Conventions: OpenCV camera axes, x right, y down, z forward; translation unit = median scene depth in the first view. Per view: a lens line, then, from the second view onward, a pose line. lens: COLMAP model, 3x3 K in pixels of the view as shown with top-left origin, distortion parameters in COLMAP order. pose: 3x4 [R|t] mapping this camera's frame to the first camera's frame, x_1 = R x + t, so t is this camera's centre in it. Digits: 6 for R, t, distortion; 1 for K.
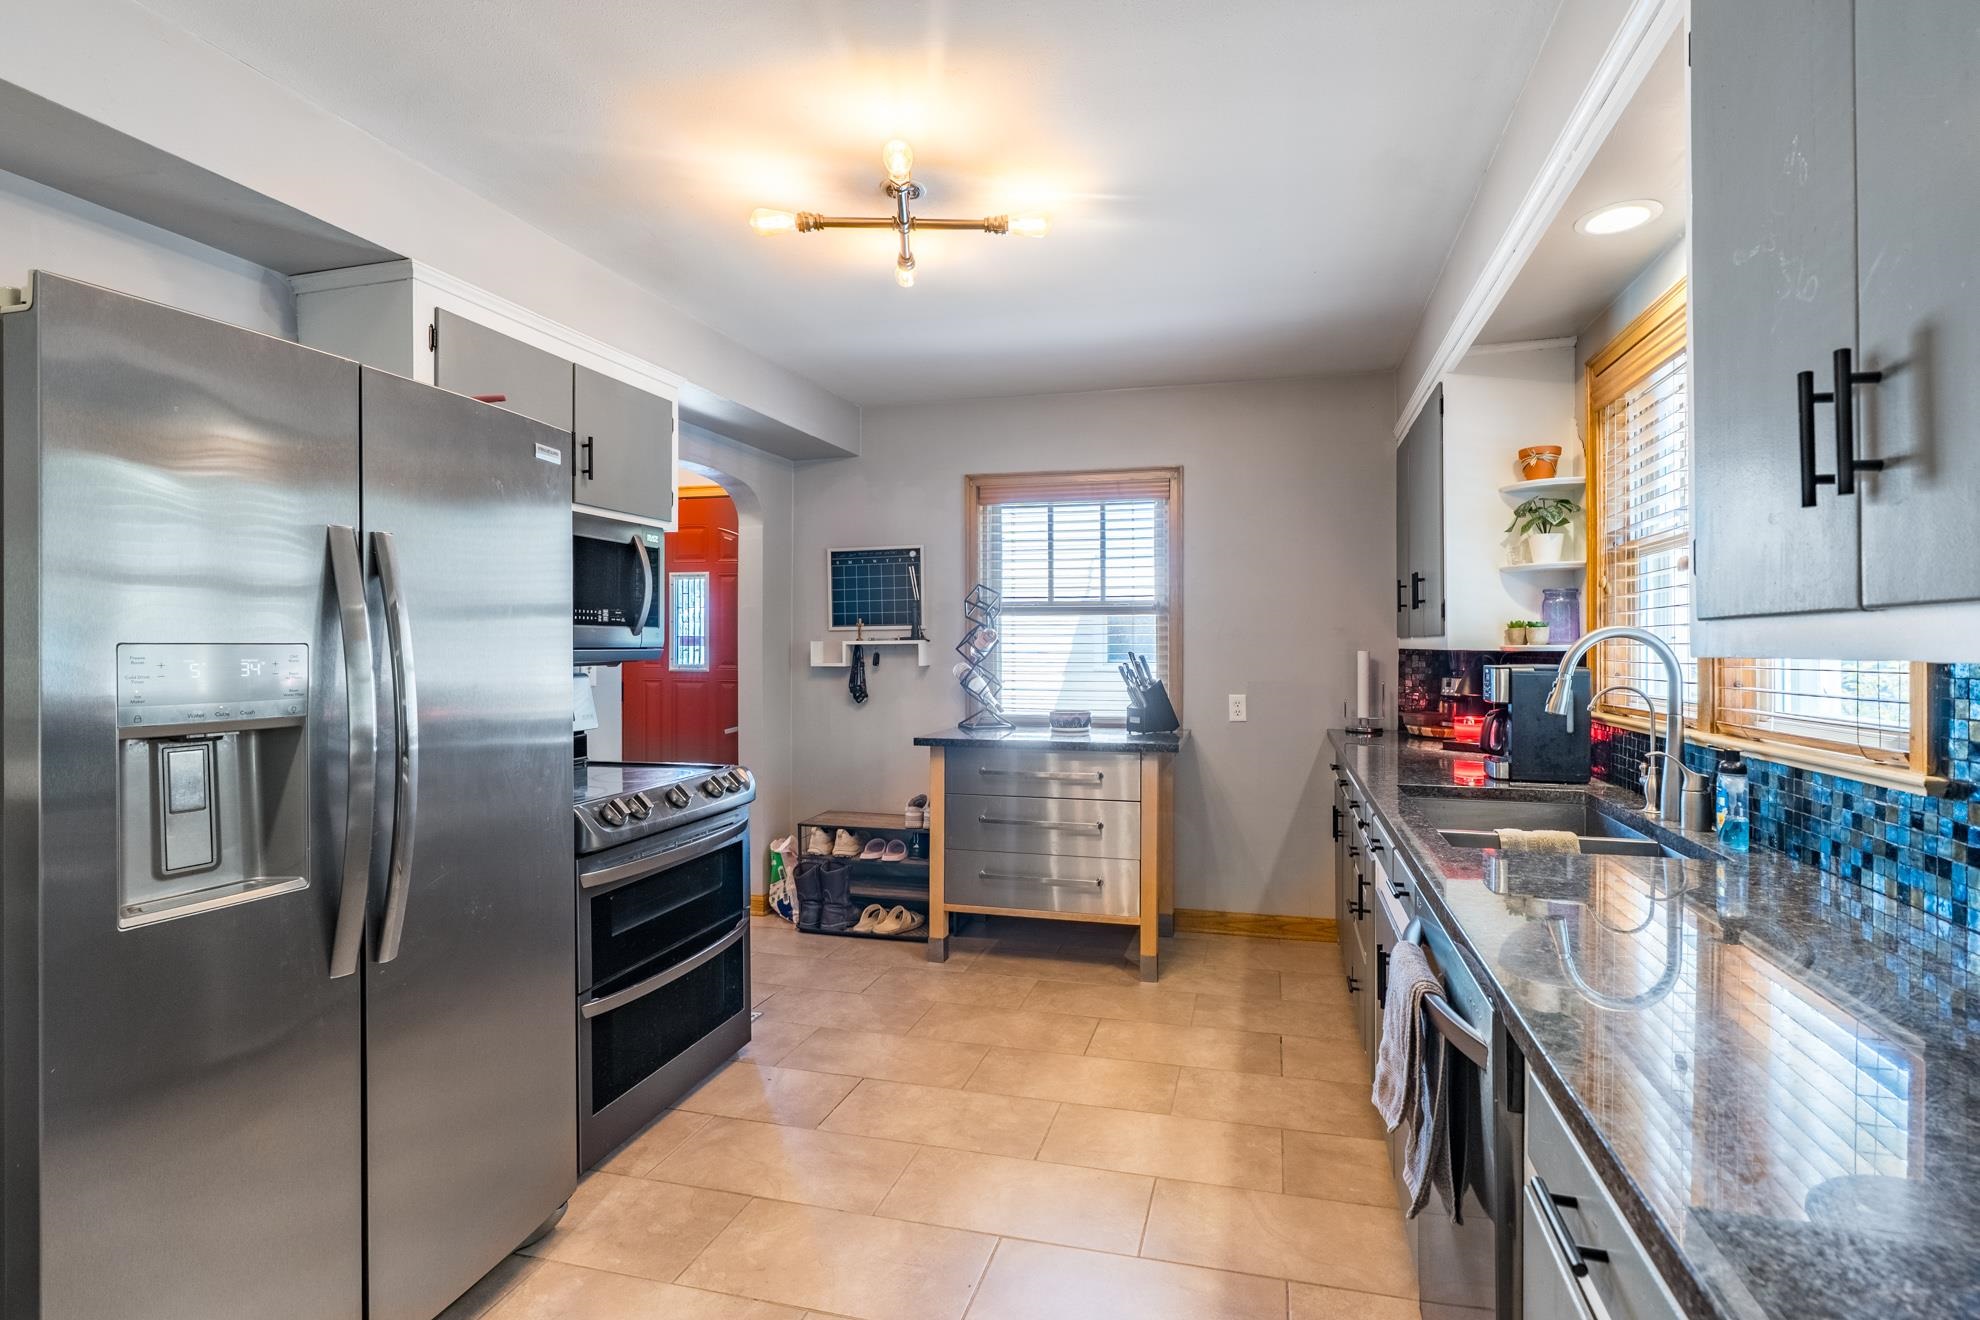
lens RADIAL K [[895.8, 0, 997.2], [0, 895.8, 654.0], [0, 0, 1]] dist [-0.006469, 0.003304]
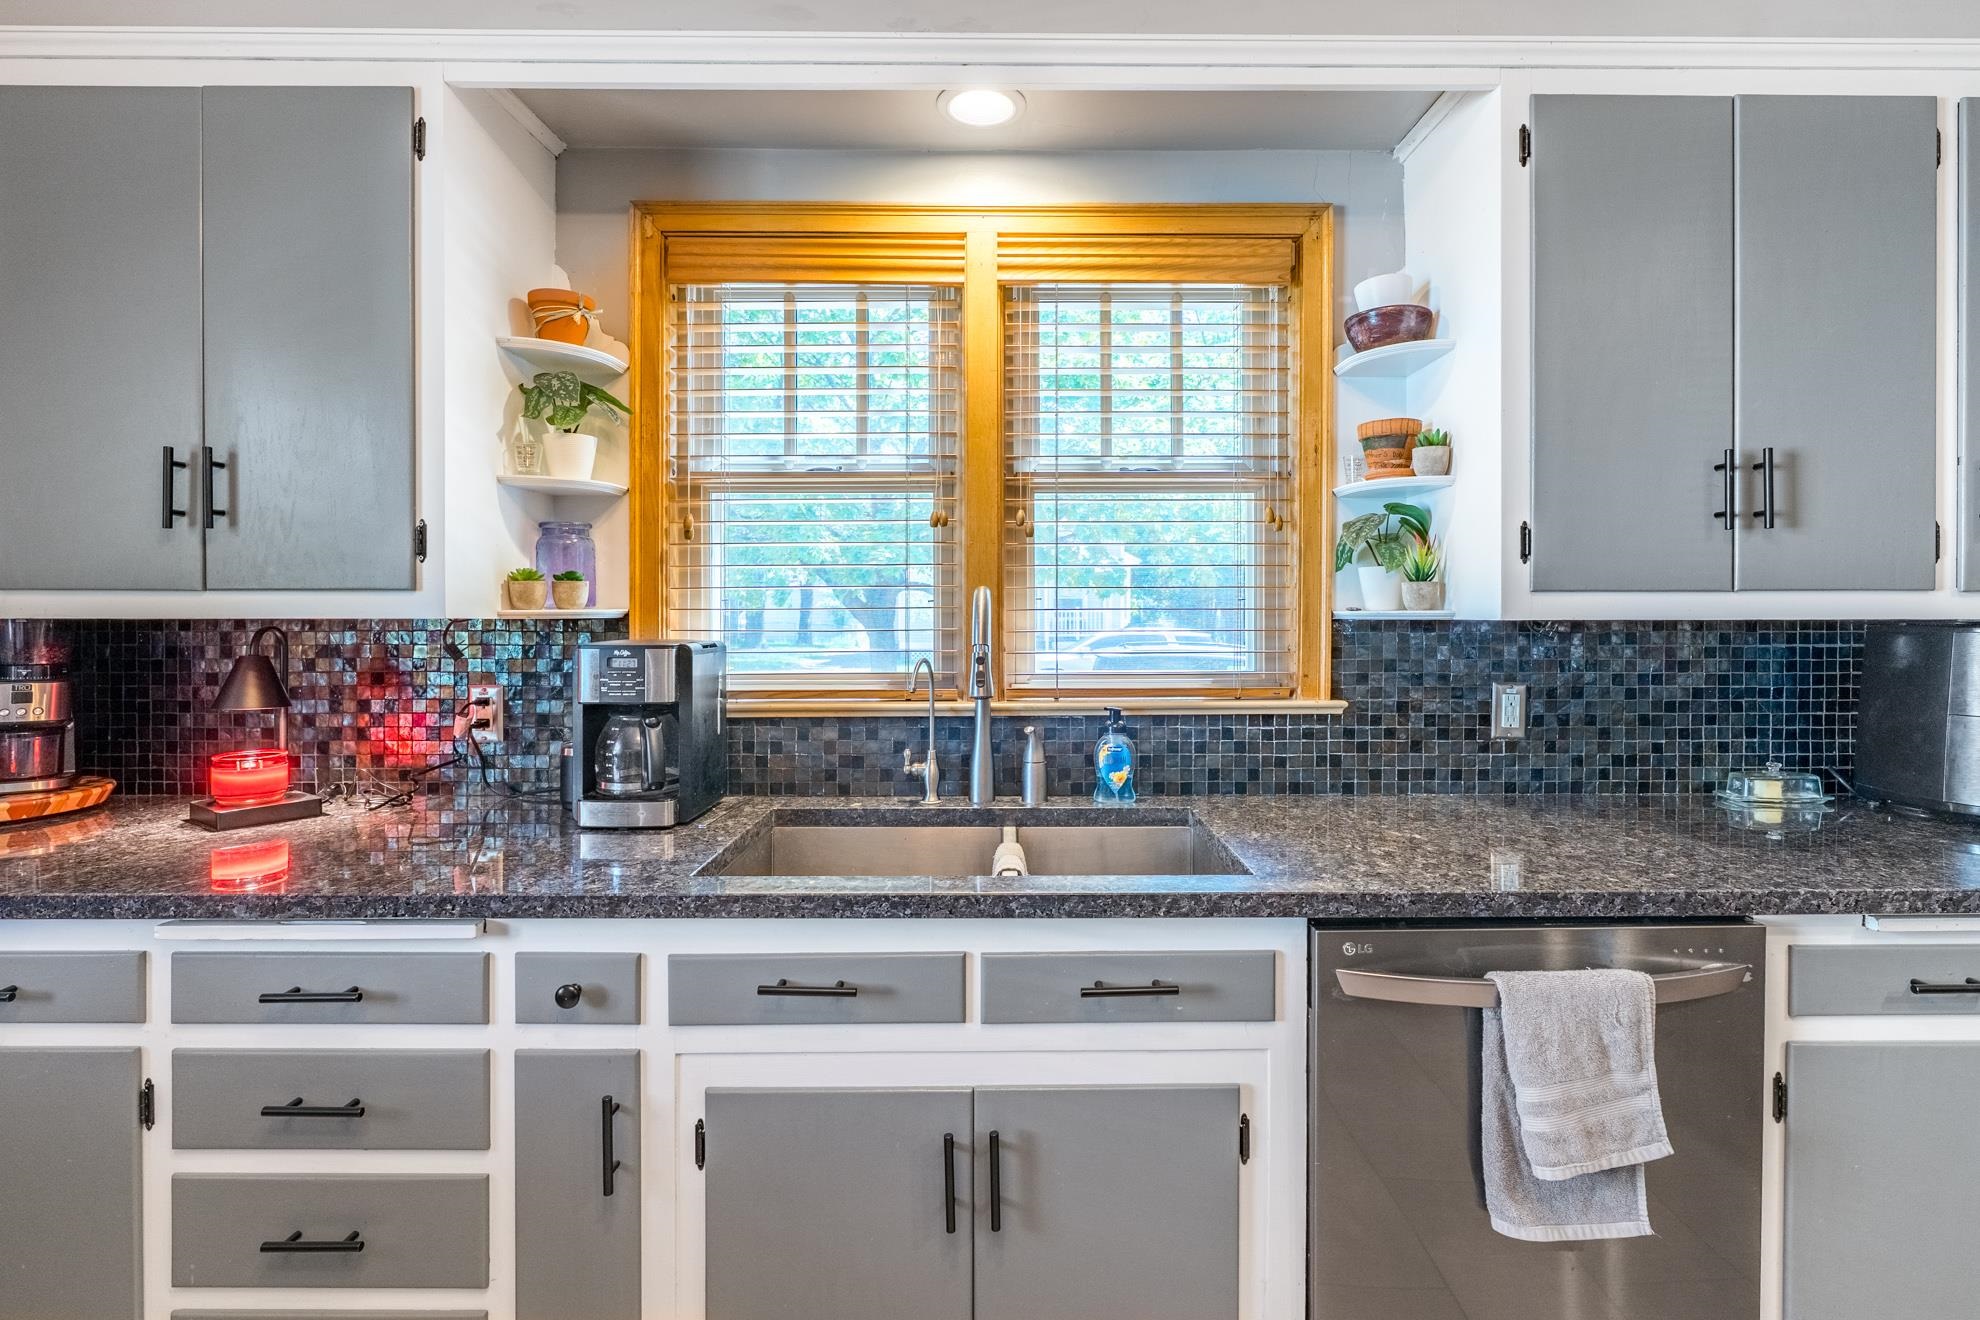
lens RADIAL K [[895.8, 0, 1093.1], [0, 895.8, 619.3], [0, 0, 1]] dist [-0.006469, 0.003304]
pose [[-0.306834, -0.000797, 0.951763, -0.103809], [0.007148, 0.999970, 0.003142, -0.003073], [-0.951736, 0.007767, -0.306819, 0.834841]]
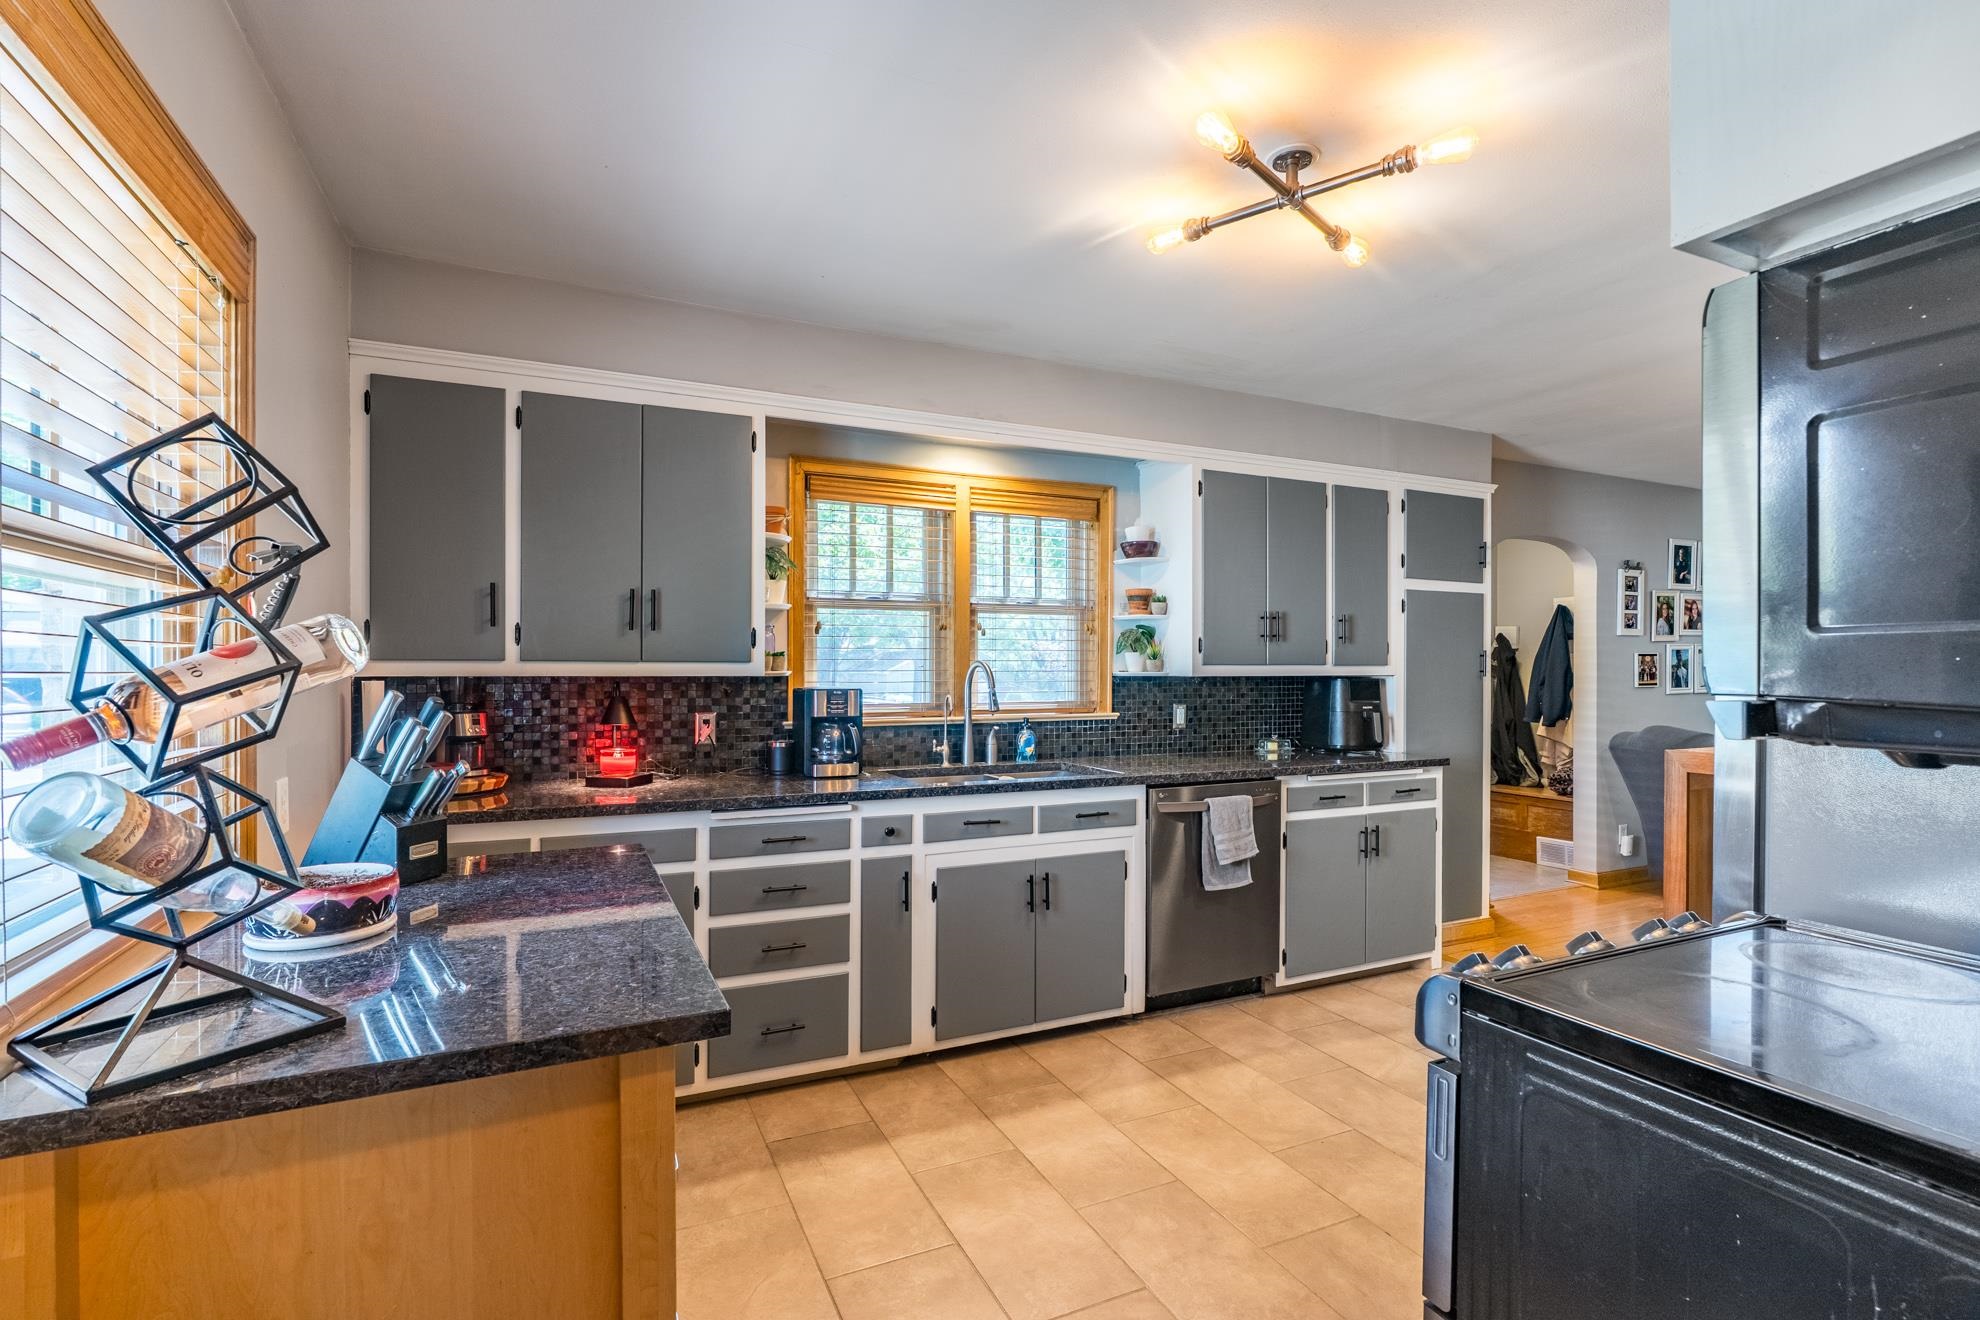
lens RADIAL K [[895.8, 0, 1001.8], [0, 895.8, 678.0], [0, 0, 1]] dist [-0.006469, 0.003304]
pose [[-0.659547, -0.003293, 0.751657, -0.506651], [0.005850, 0.999938, 0.009515, -0.011399], [-0.751641, 0.010673, -0.659486, 1.566694]]
